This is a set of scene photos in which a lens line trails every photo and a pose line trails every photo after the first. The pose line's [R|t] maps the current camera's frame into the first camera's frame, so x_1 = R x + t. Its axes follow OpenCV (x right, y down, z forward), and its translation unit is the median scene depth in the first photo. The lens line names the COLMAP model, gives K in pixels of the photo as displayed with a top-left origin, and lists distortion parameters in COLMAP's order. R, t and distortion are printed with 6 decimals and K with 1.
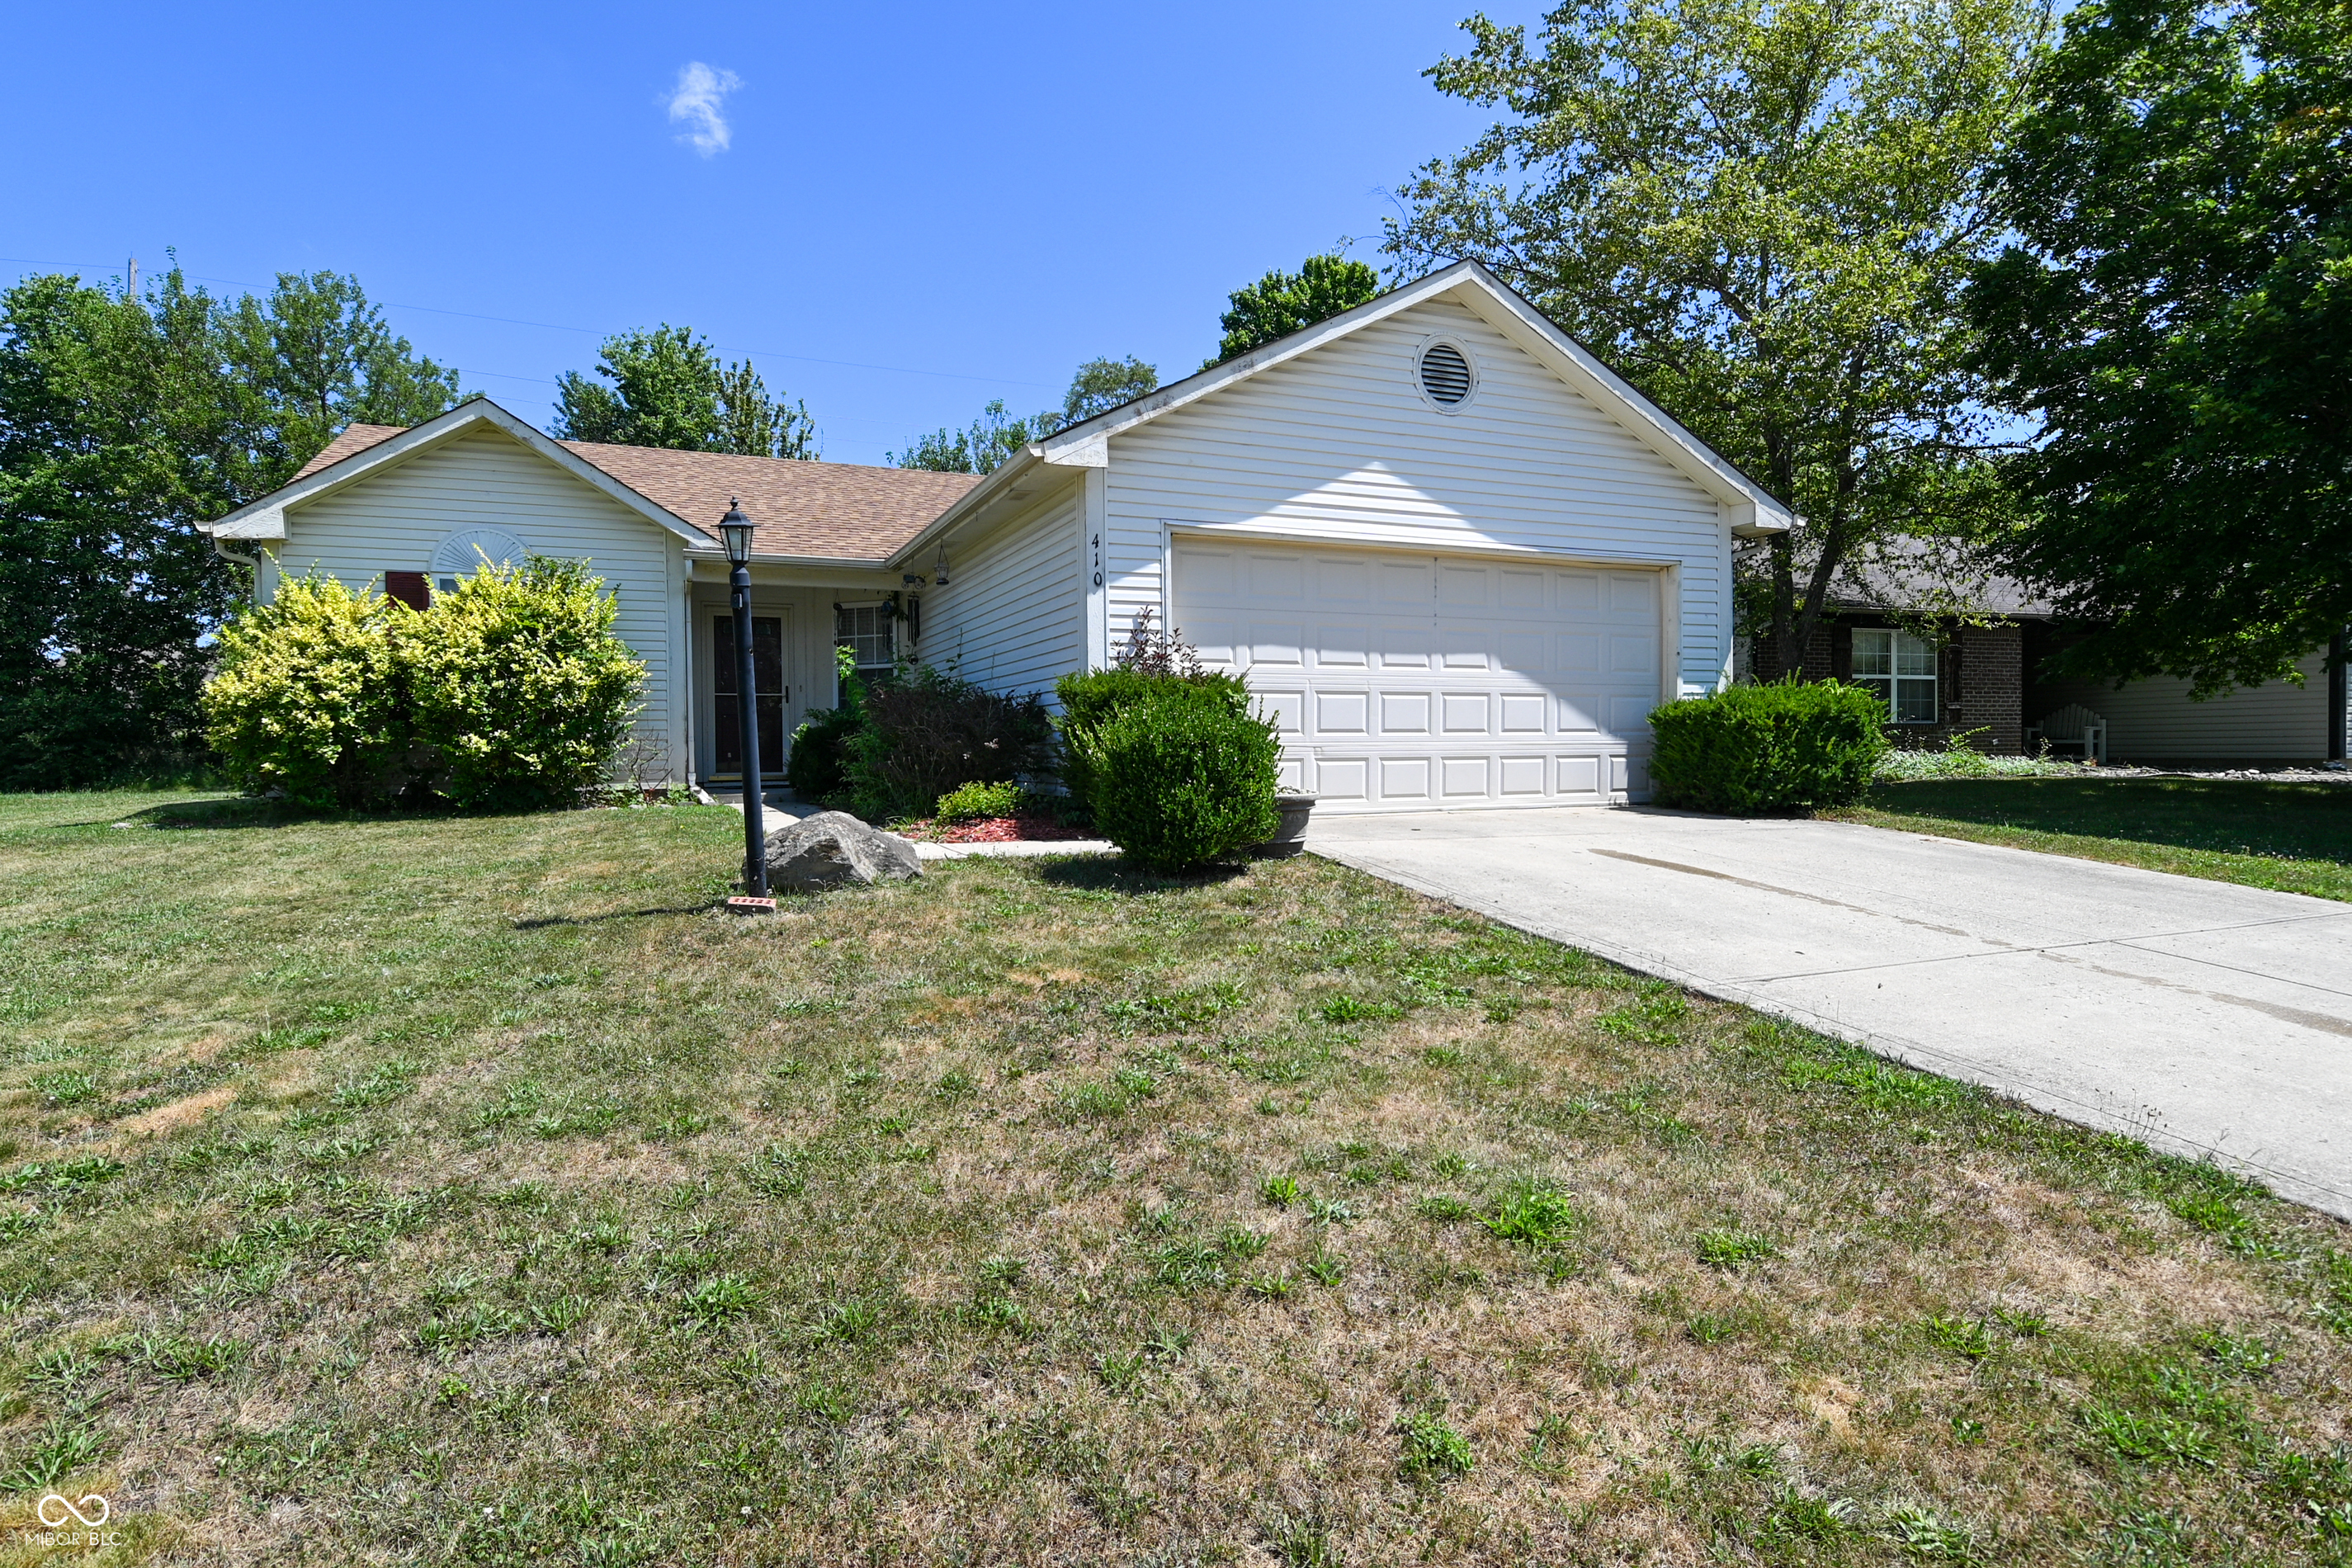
lens RADIAL K [[1107.3, 0, 1172.2], [0, 1107.3, 743.4], [0, 0, 1]] dist [0.015468, -0.019804]
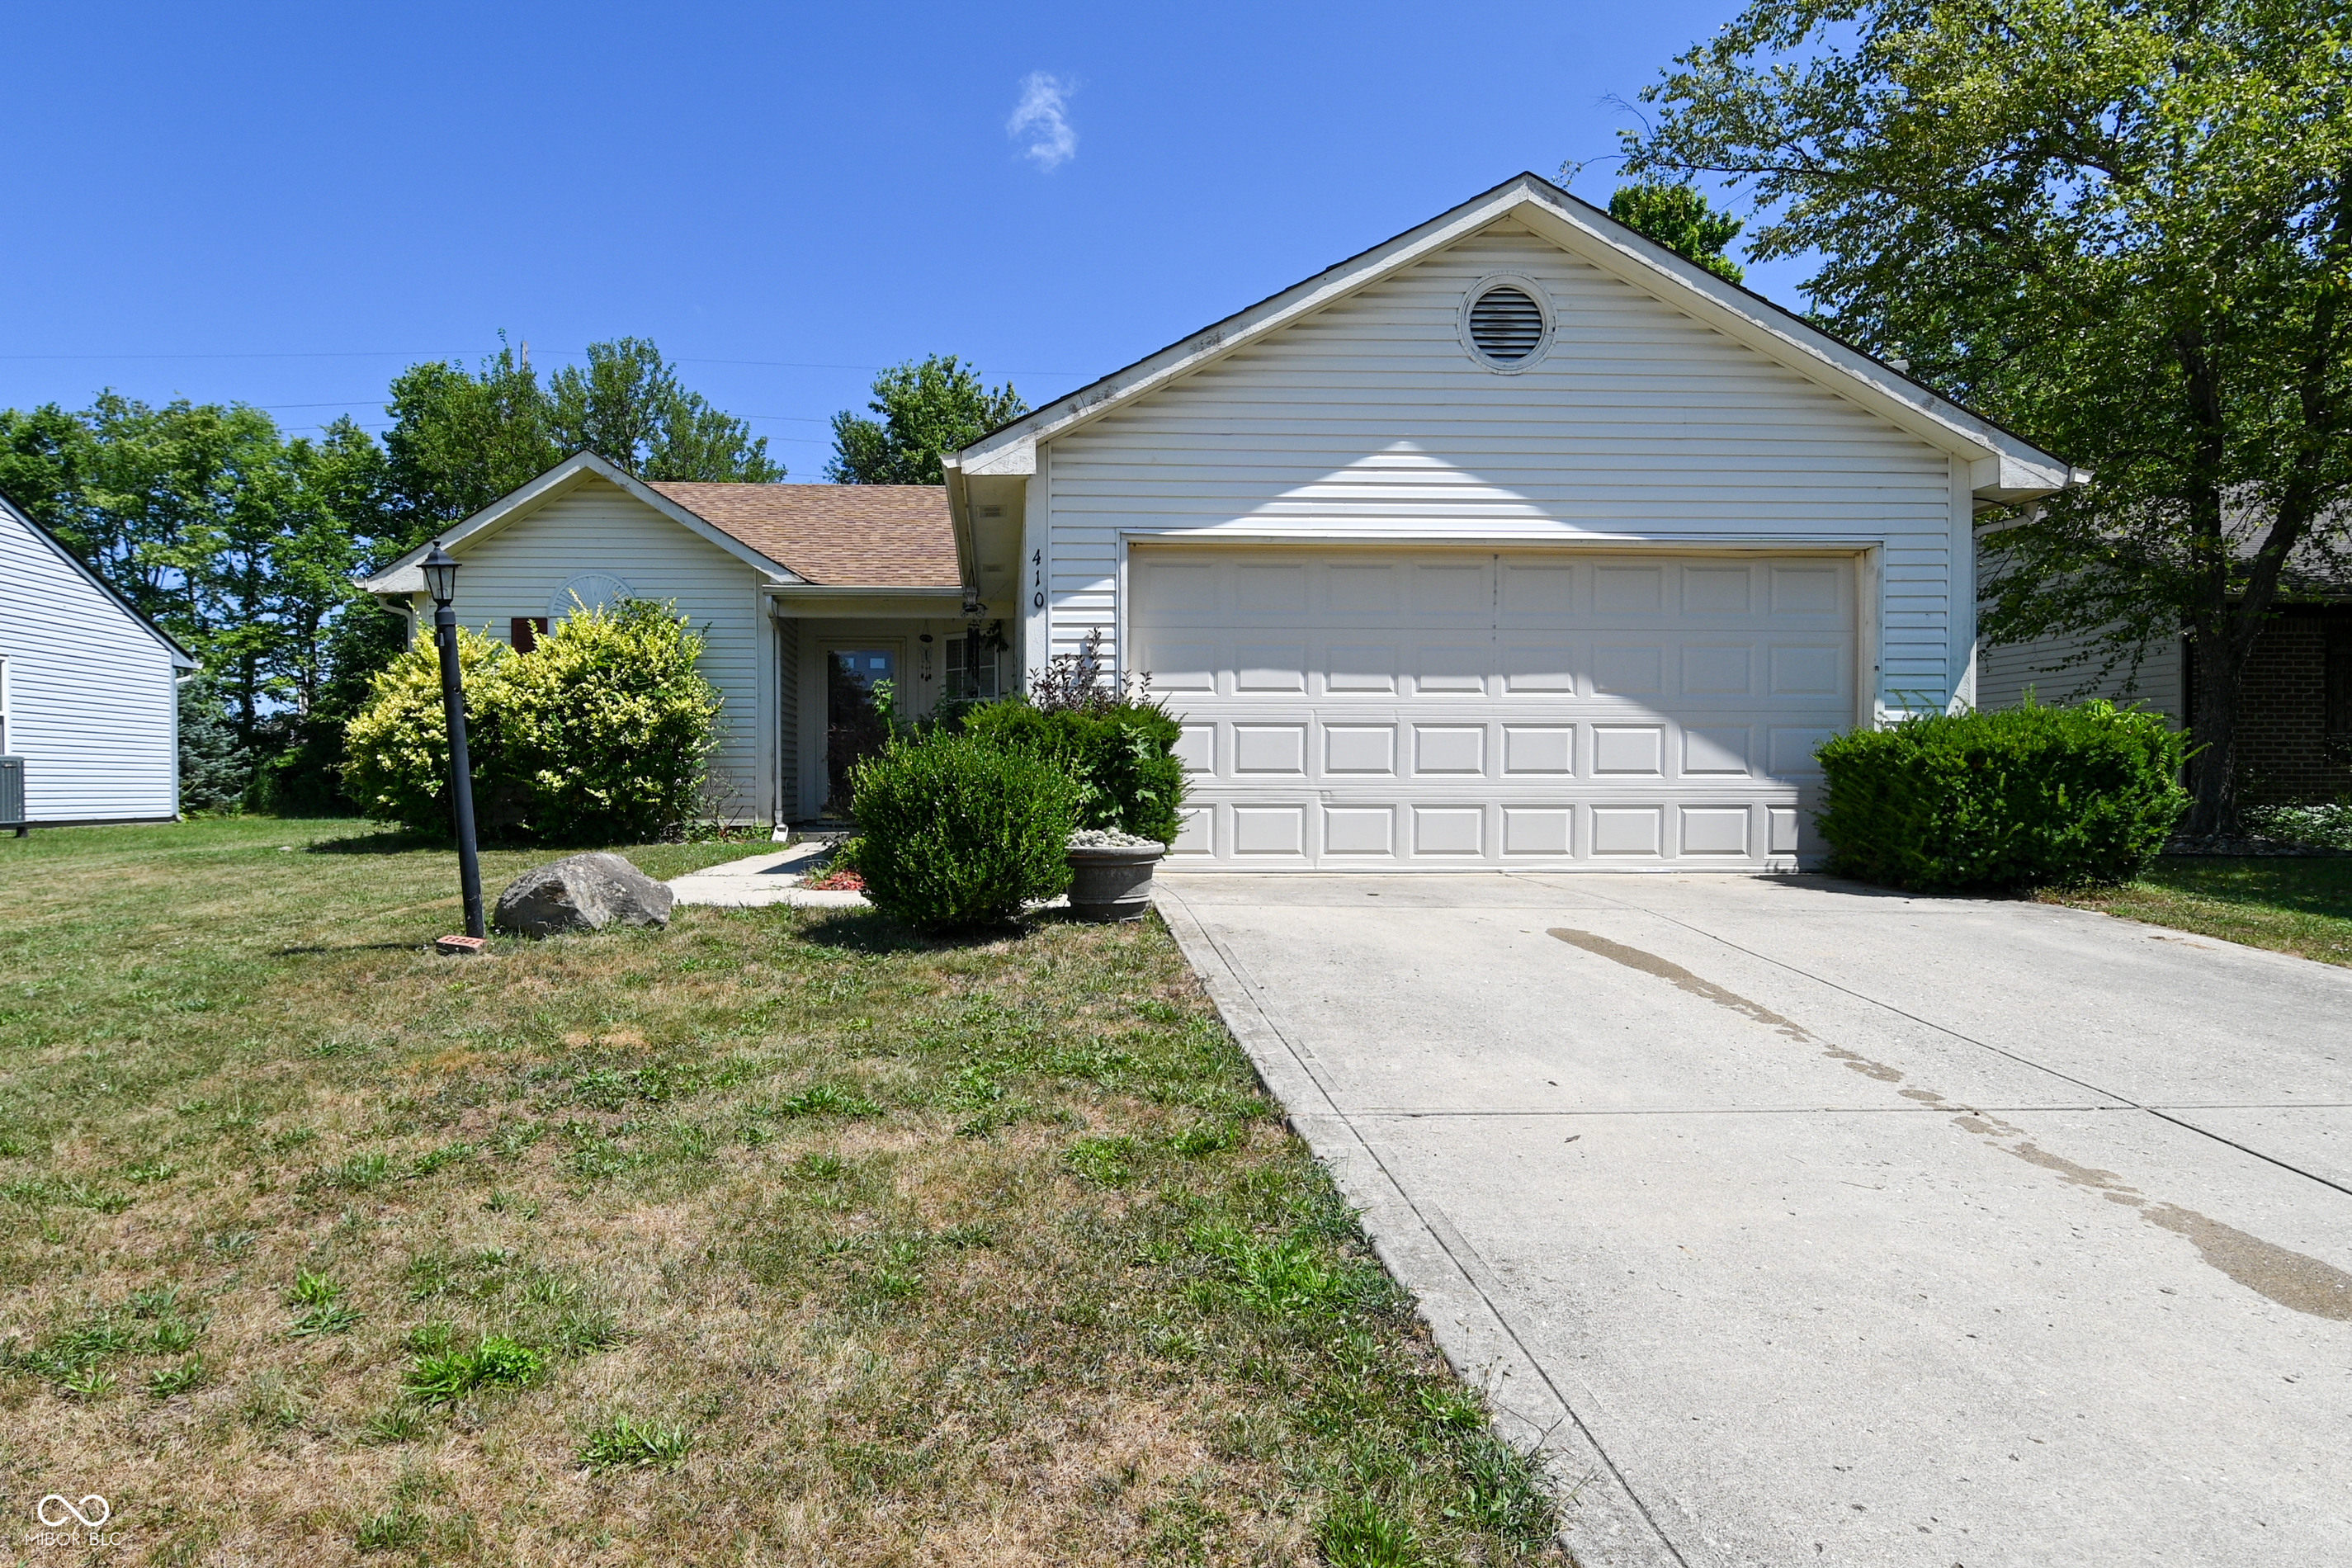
lens RADIAL K [[1234.8, 0, 1176.0], [0, 1234.8, 784.0], [0, 0, 1]] dist [0.020640, -0.029910]
pose [[0.946210, 0.008270, -0.323449, 0.308855], [-0.007613, 0.999966, 0.003298, -0.003725], [0.323465, -0.000658, 0.946240, 0.081889]]
